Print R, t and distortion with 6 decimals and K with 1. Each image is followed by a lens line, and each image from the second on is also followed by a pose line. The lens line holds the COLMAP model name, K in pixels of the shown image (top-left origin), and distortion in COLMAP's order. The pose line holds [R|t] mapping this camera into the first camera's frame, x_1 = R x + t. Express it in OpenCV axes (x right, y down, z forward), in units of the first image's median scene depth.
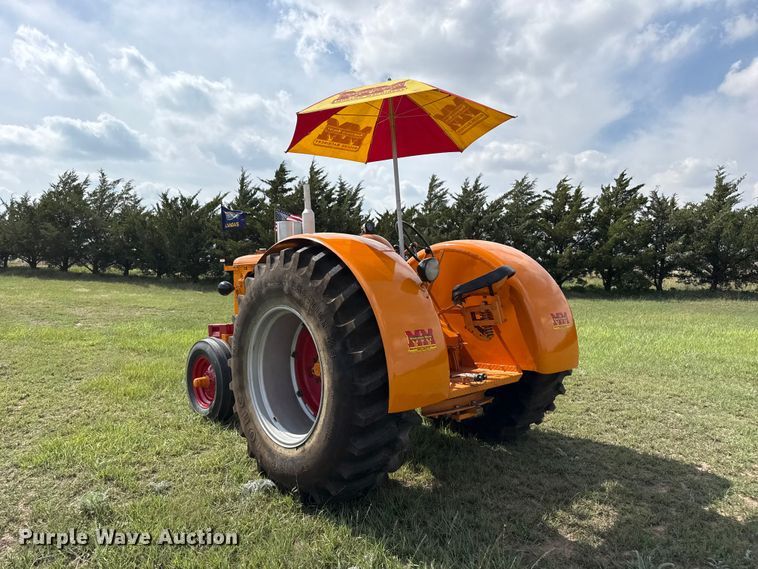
lens RADIAL K [[542.2, 0, 382.6], [0, 542.2, 282.9], [0, 0, 1]] dist [0.046192, -0.042964]
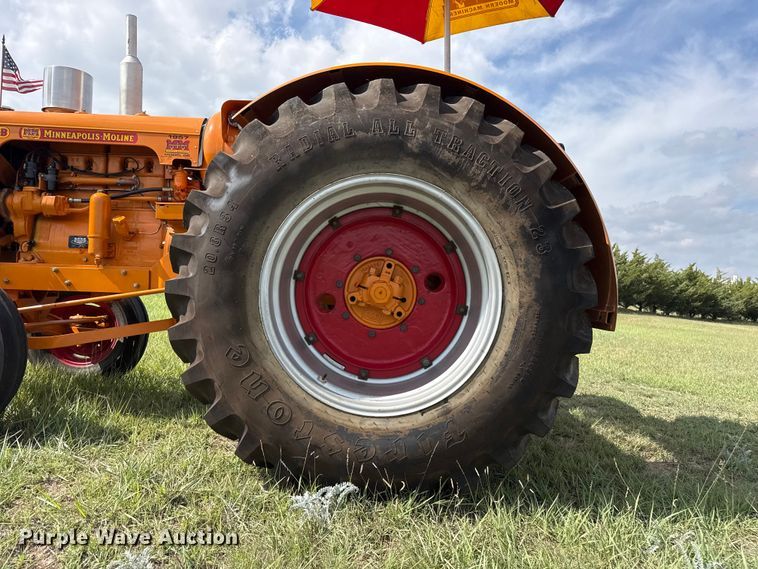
lens RADIAL K [[542.2, 0, 381.1], [0, 542.2, 280.4], [0, 0, 1]] dist [0.046192, -0.042964]
pose [[0.673289, 0.049314, 0.737733, -0.087203], [-0.049957, 0.998527, -0.021154, 0.023855], [-0.737690, -0.022612, 0.674761, 0.087232]]
